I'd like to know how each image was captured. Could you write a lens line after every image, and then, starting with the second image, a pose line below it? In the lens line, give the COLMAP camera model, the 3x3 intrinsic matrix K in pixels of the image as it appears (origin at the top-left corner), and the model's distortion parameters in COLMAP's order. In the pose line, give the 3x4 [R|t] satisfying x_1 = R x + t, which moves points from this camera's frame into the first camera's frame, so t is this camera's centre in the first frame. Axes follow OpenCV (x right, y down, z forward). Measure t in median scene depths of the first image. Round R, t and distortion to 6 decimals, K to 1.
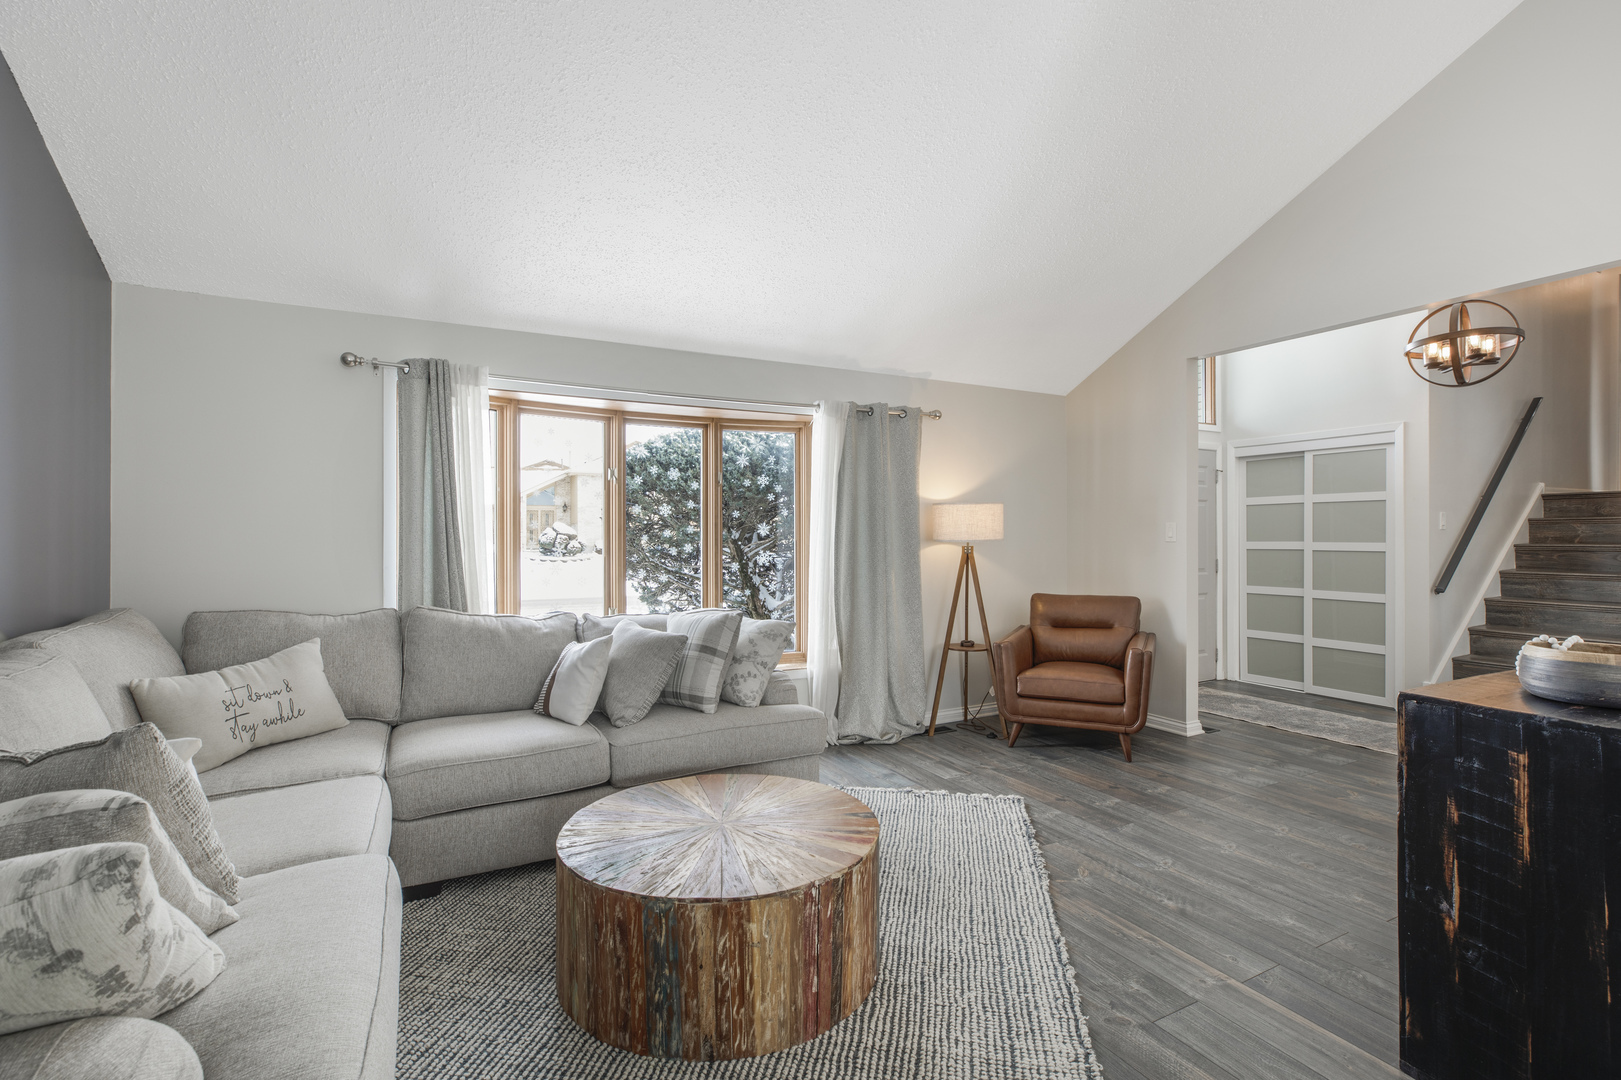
lens RADIAL K [[739.1, 0, 825.4], [0, 739.1, 538.1], [0, 0, 1]] dist [-0.014400, 0.005732]
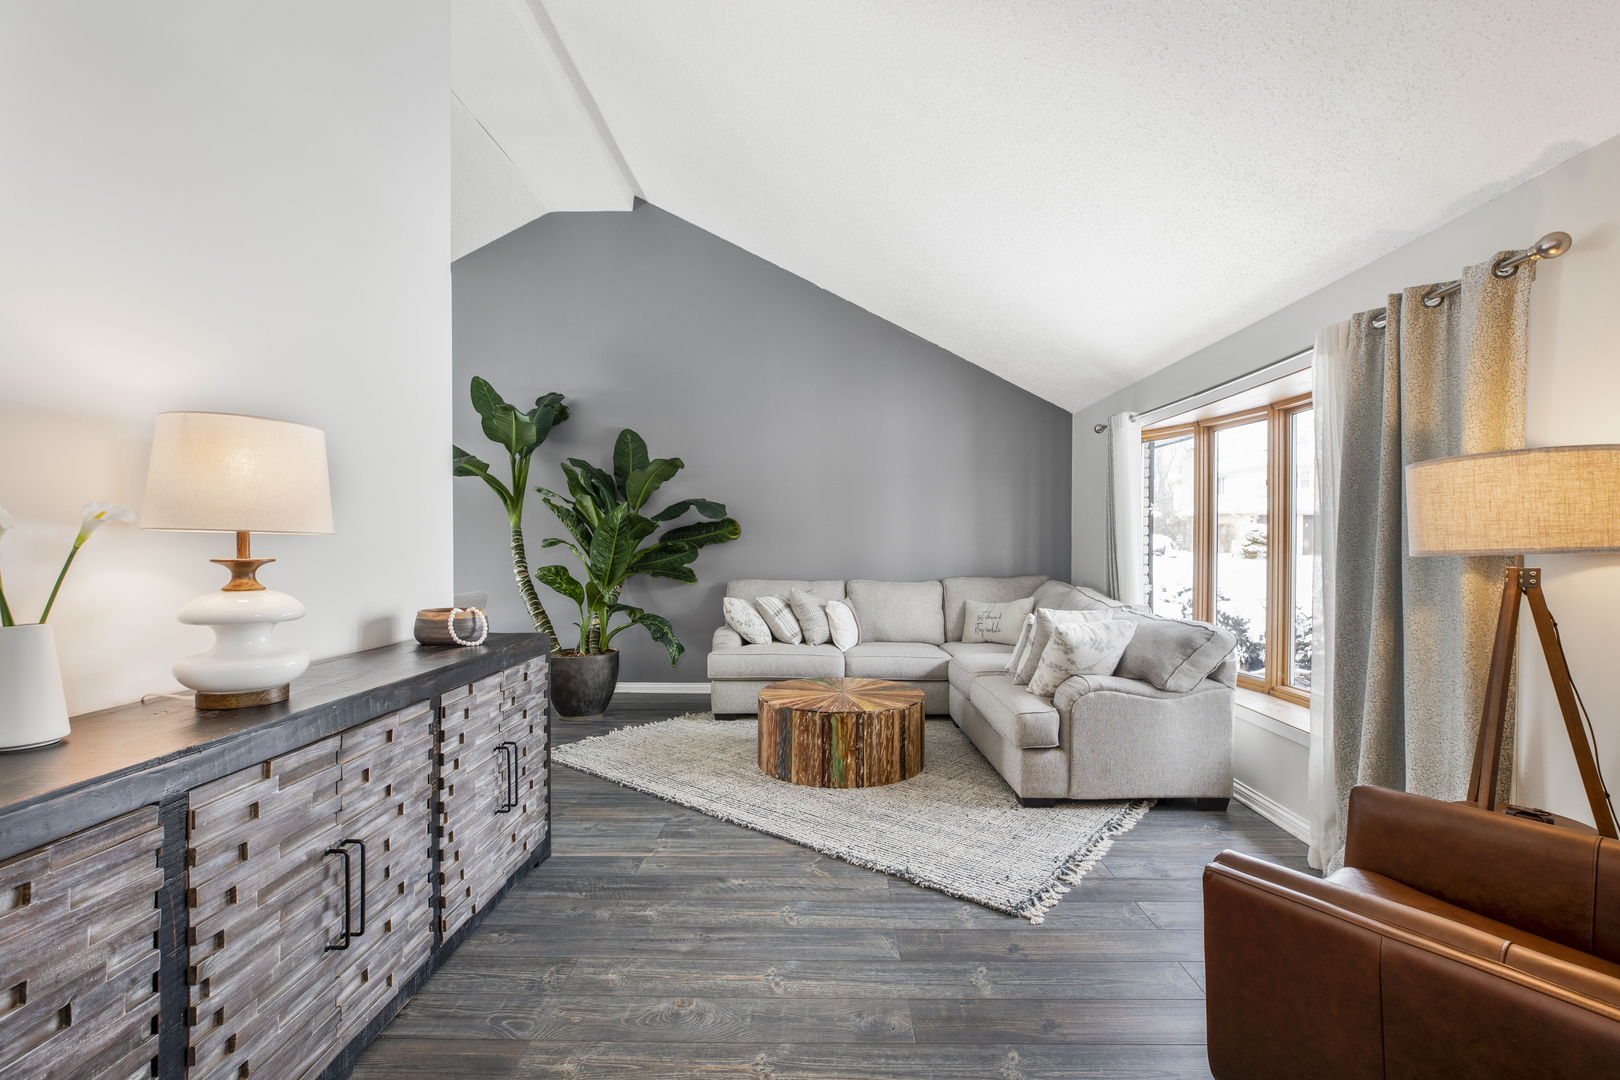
lens RADIAL K [[738.7, 0, 819.5], [0, 738.7, 543.1], [0, 0, 1]] dist [-0.014400, 0.005732]
pose [[-0.476431, -0.000142, -0.879212, 1.162929], [-0.007773, 0.999962, 0.004050, -0.005317], [0.879177, 0.008764, -0.476414, 1.381574]]
